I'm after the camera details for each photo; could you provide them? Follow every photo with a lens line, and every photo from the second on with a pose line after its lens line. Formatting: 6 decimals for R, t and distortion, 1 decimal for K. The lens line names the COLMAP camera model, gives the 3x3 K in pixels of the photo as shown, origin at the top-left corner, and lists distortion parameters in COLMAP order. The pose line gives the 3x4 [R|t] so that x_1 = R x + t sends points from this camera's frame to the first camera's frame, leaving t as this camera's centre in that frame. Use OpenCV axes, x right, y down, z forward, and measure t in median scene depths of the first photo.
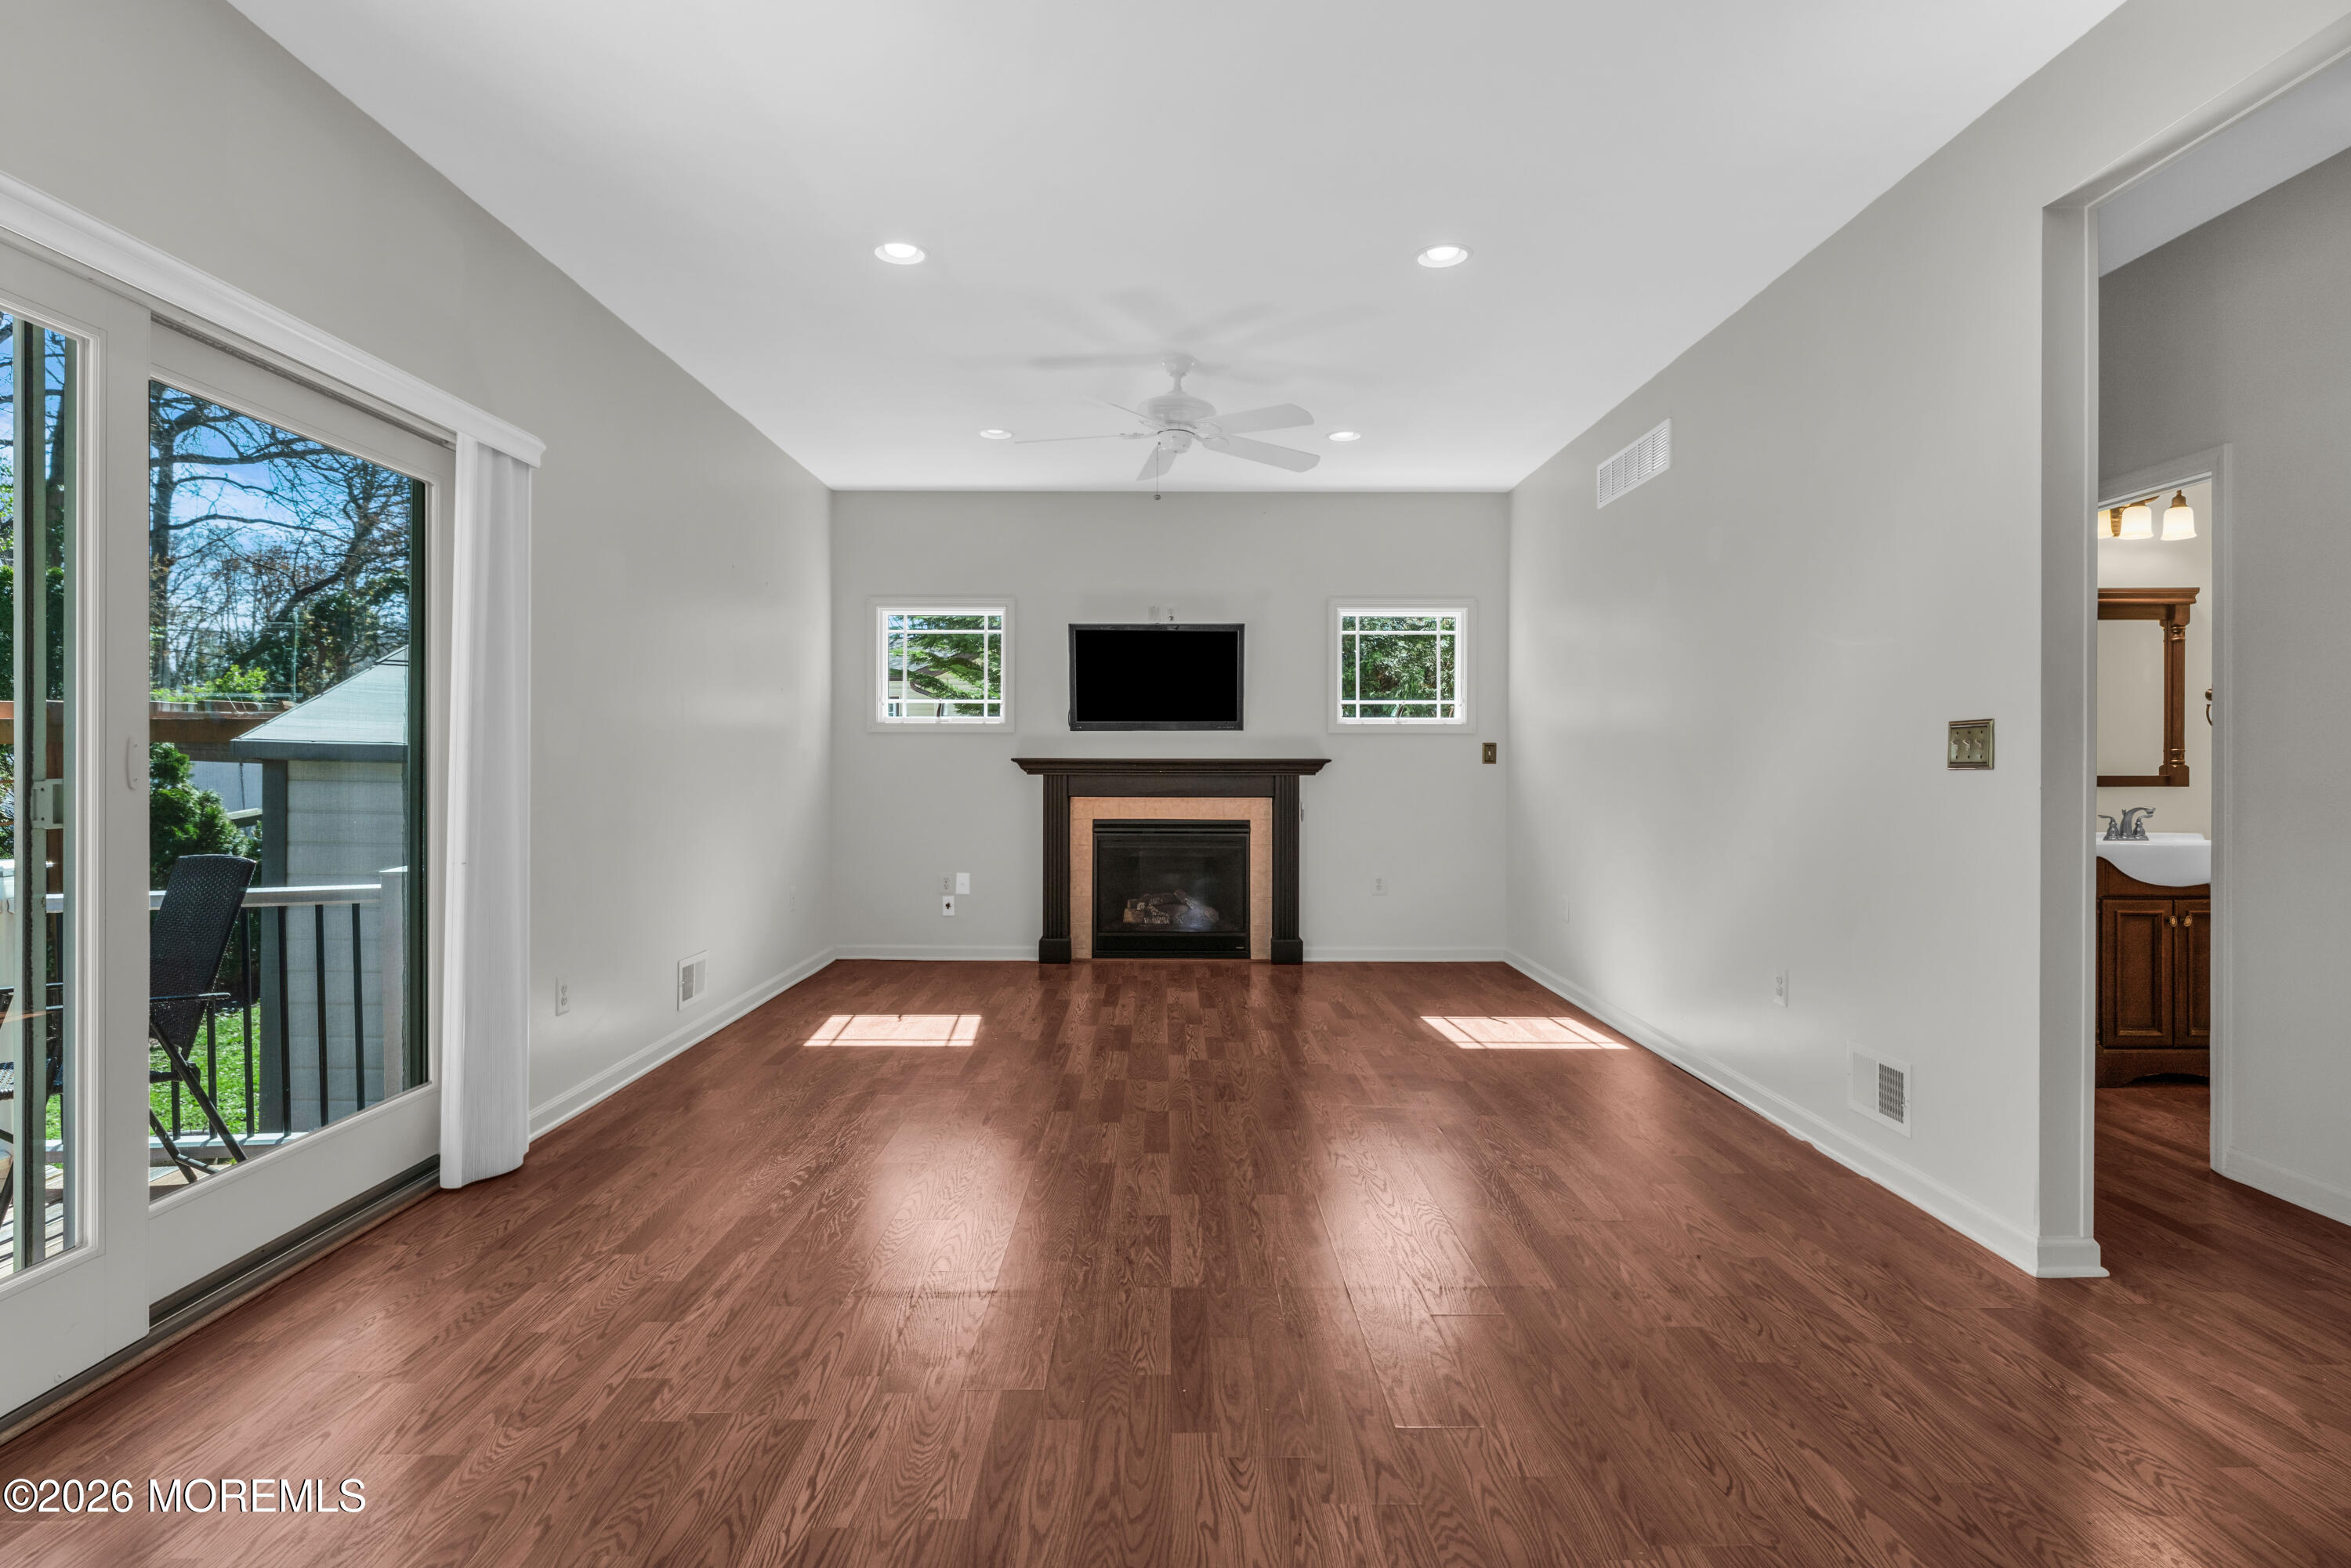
lens RADIAL K [[1090.3, 0, 1159.7], [0, 1090.3, 789.7], [0, 0, 1]] dist [-0.009557, 0.001607]
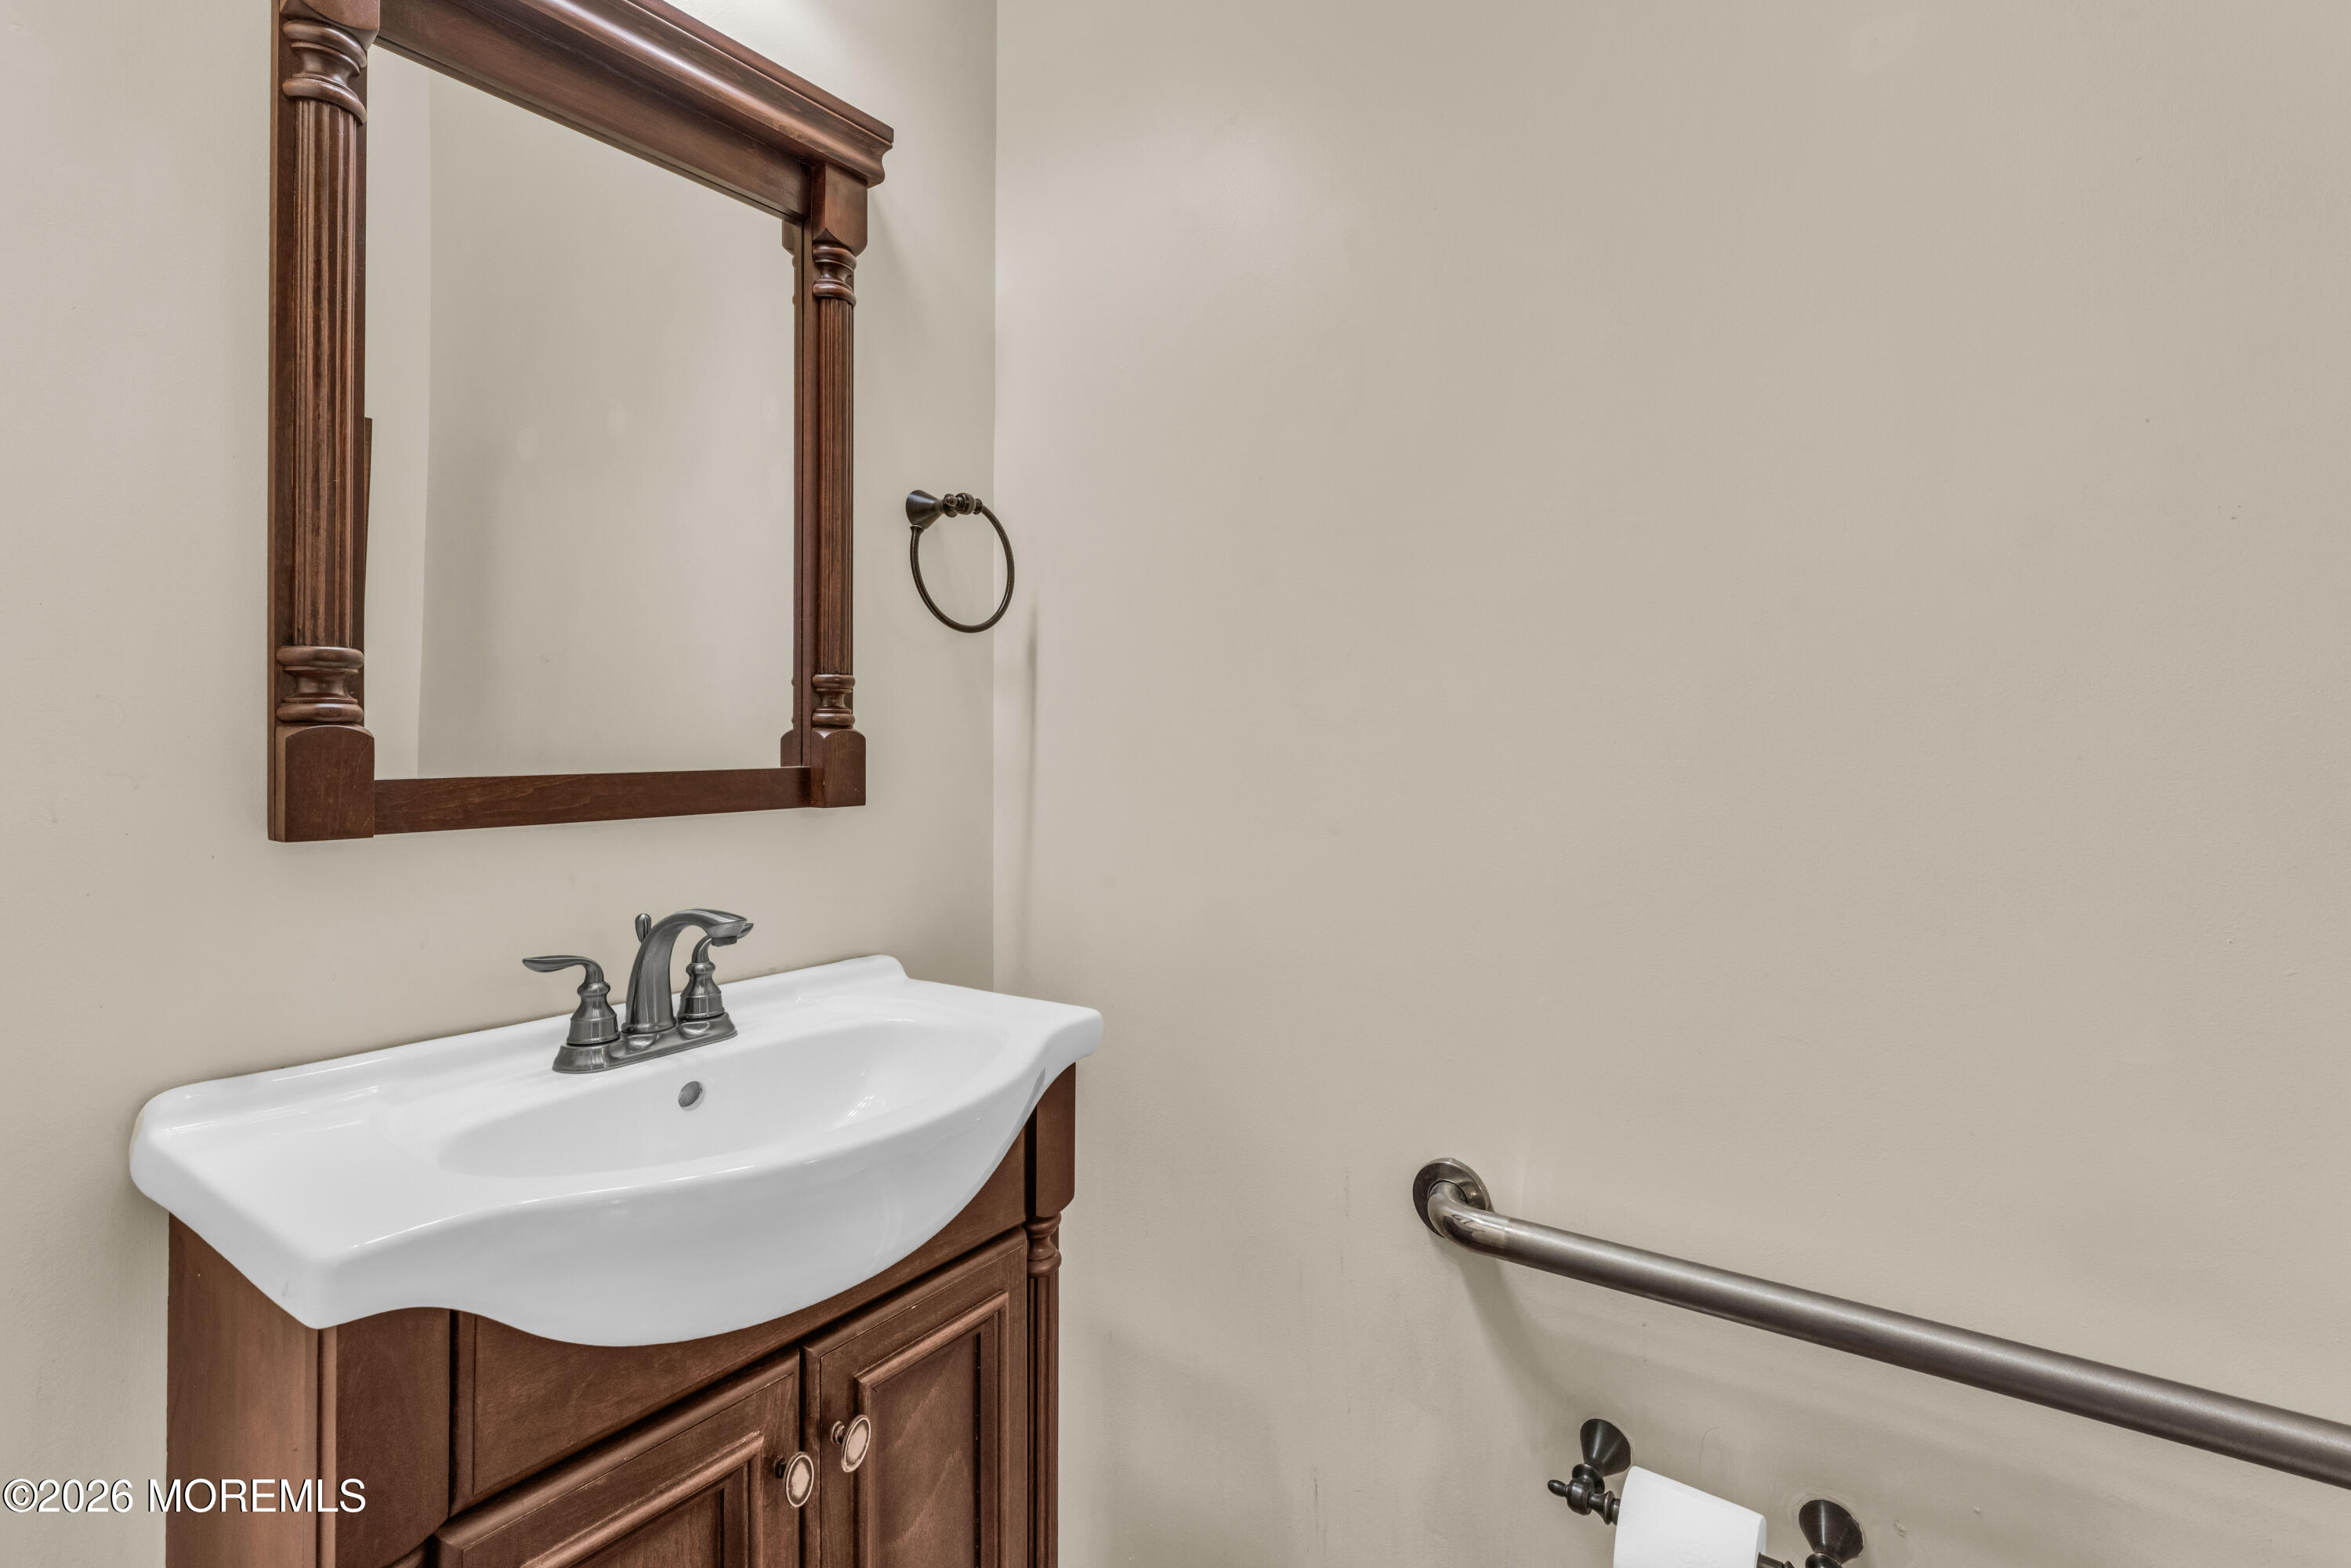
lens RADIAL K [[1090.3, 0, 1175.6], [0, 1090.3, 782.8], [0, 0, 1]] dist [-0.009557, 0.001607]
pose [[0.543154, -0.006446, 0.839609, 0.759806], [0.013334, 0.999911, -0.000949, -0.008484], [-0.839528, 0.011711, 0.543191, 0.782092]]
